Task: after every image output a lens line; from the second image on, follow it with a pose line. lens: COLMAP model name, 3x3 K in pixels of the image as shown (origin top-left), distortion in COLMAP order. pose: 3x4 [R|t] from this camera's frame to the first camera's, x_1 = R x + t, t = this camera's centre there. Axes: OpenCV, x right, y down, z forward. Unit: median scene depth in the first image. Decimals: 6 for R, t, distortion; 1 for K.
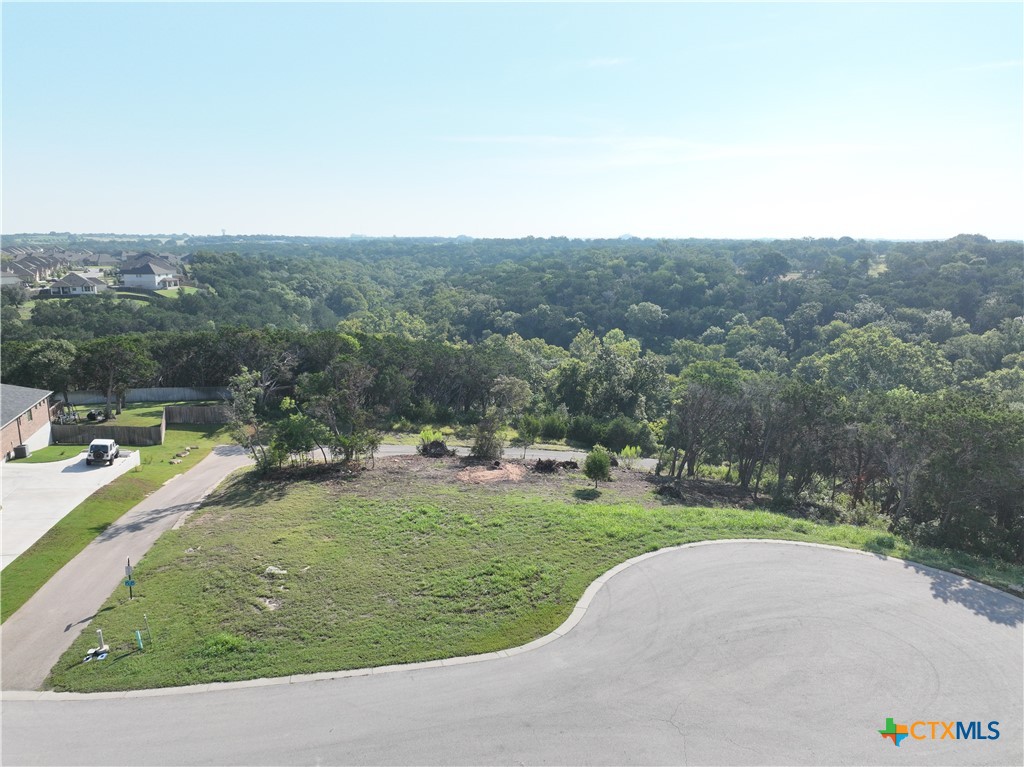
lens RADIAL K [[720.8, 0, 512.7], [0, 720.8, 380.2], [0, 0, 1]] dist [0.000373, 0.019043]
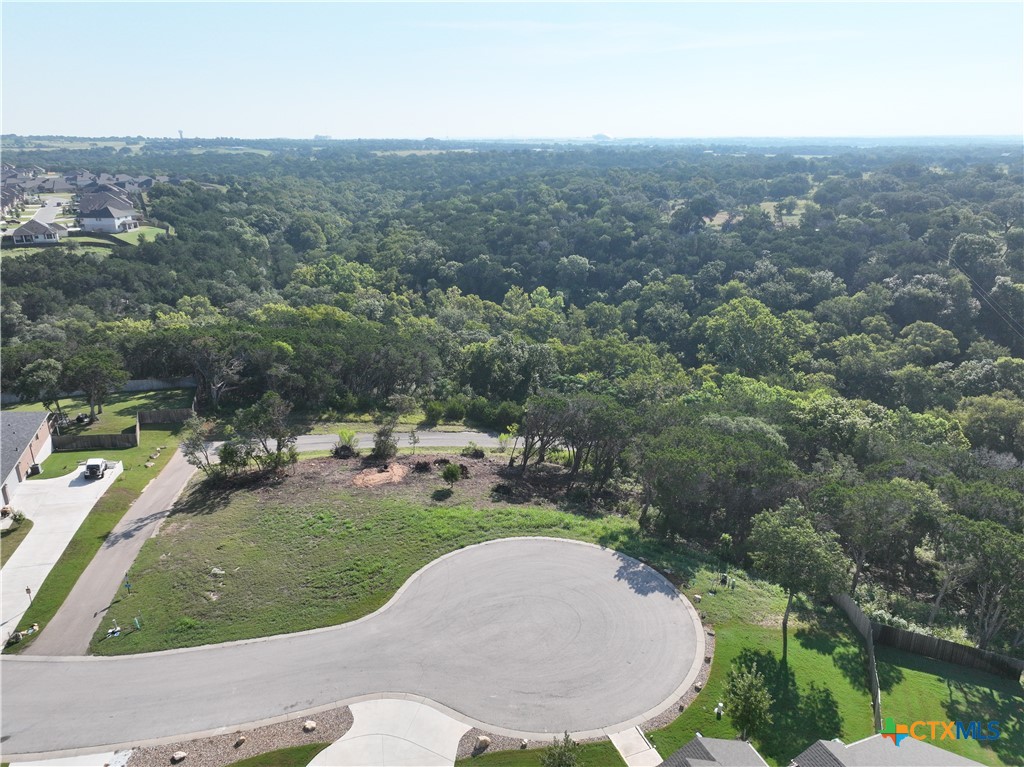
lens RADIAL K [[720.8, 0, 513.8], [0, 720.8, 383.7], [0, 0, 1]] dist [0.000373, 0.019043]
pose [[0.999365, -0.014033, 0.032755, 0.079004], [0.009297, 0.990037, 0.140500, -0.102457], [-0.034400, -0.140106, 0.989539, -0.155640]]
